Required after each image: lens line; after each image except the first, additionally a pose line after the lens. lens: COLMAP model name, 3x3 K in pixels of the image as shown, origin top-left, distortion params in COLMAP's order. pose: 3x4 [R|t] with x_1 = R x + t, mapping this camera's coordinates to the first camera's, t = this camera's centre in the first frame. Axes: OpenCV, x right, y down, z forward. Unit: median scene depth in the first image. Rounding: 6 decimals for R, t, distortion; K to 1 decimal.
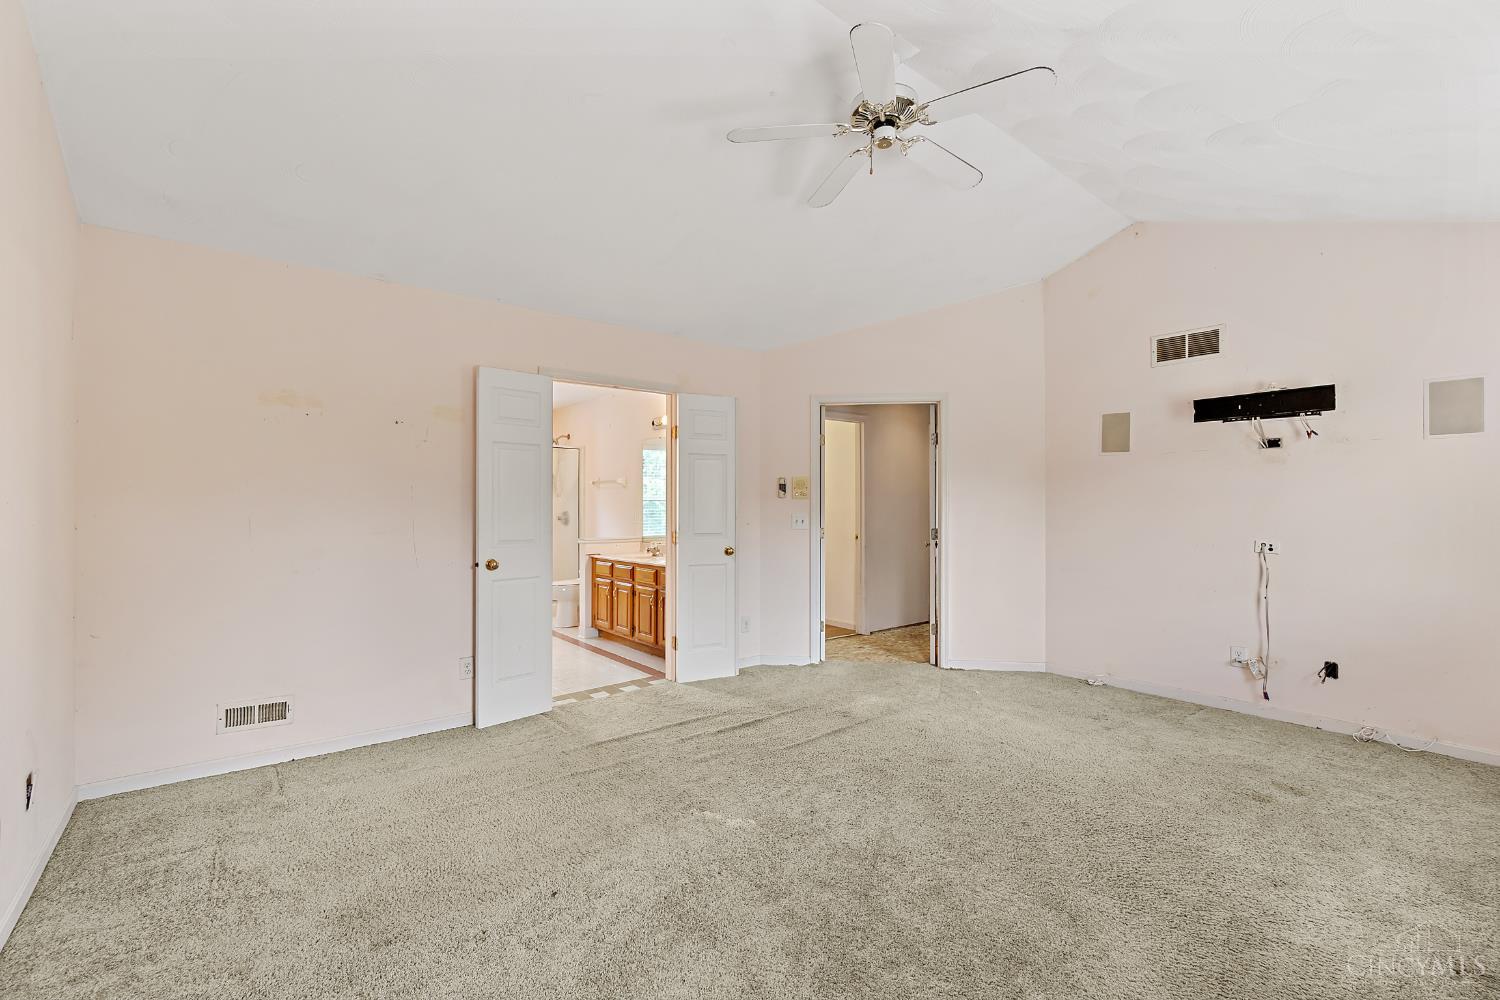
lens RADIAL K [[646.6, 0, 746.7], [0, 646.6, 506.8], [0, 0, 1]] dist [-0.000050, -0.000012]
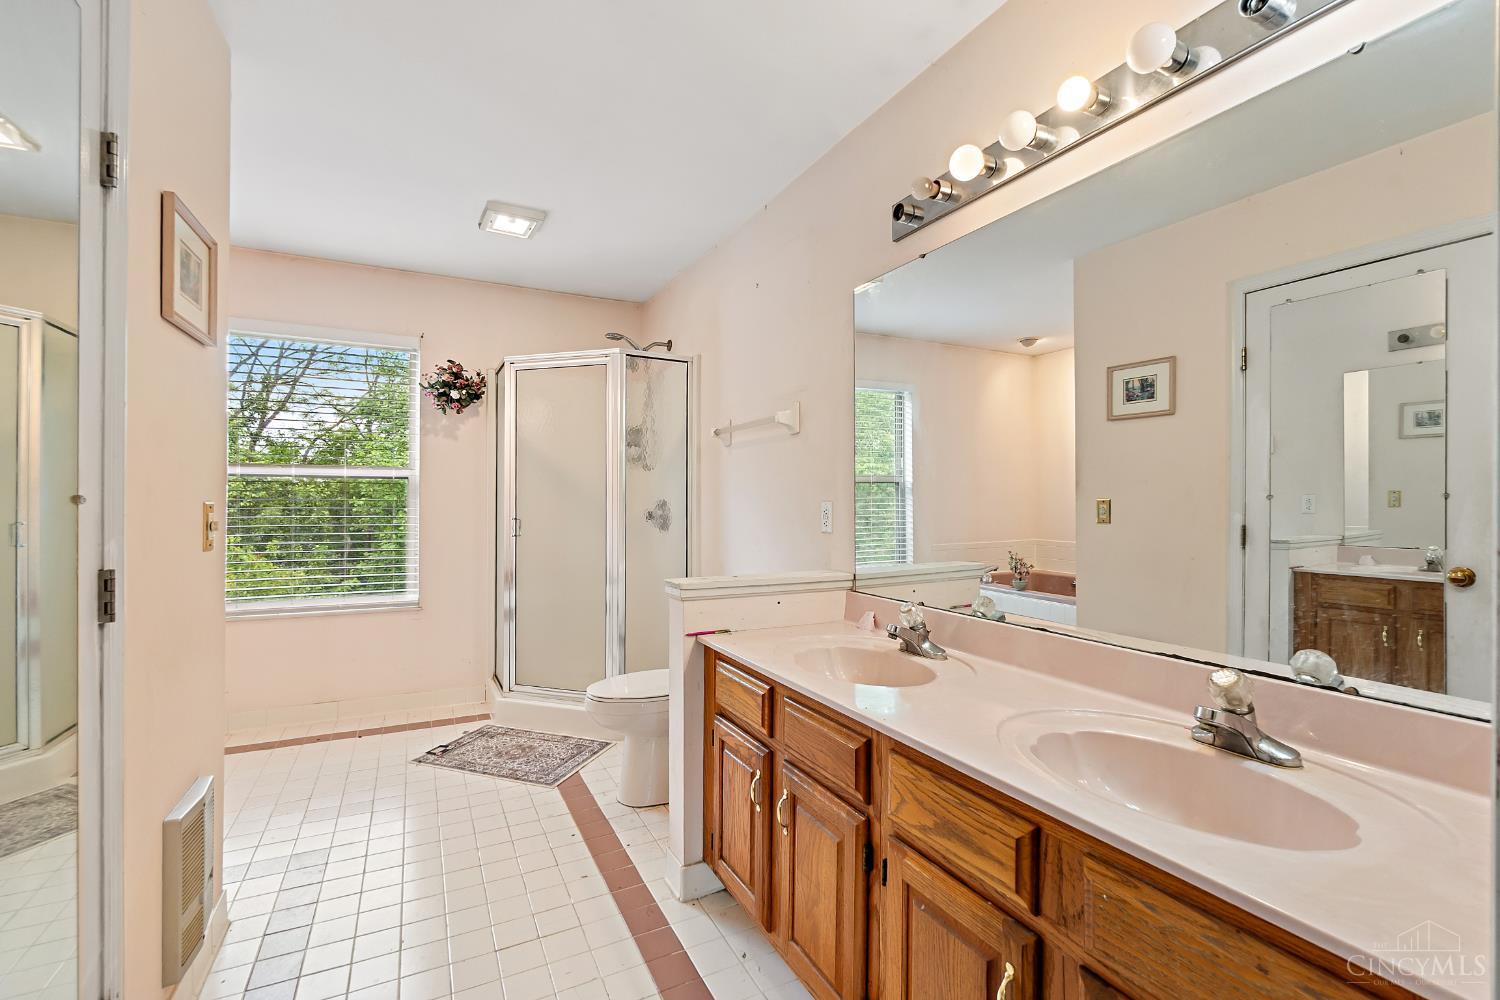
lens RADIAL K [[646.6, 0, 749.3], [0, 646.6, 498.9], [0, 0, 1]] dist [-0.000050, -0.000012]
pose [[0.979369, 0.003490, -0.202049, -0.156734], [-0.003737, 0.999993, -0.000842, 0.007292], [0.202044, 0.001579, 0.979375, 0.705019]]
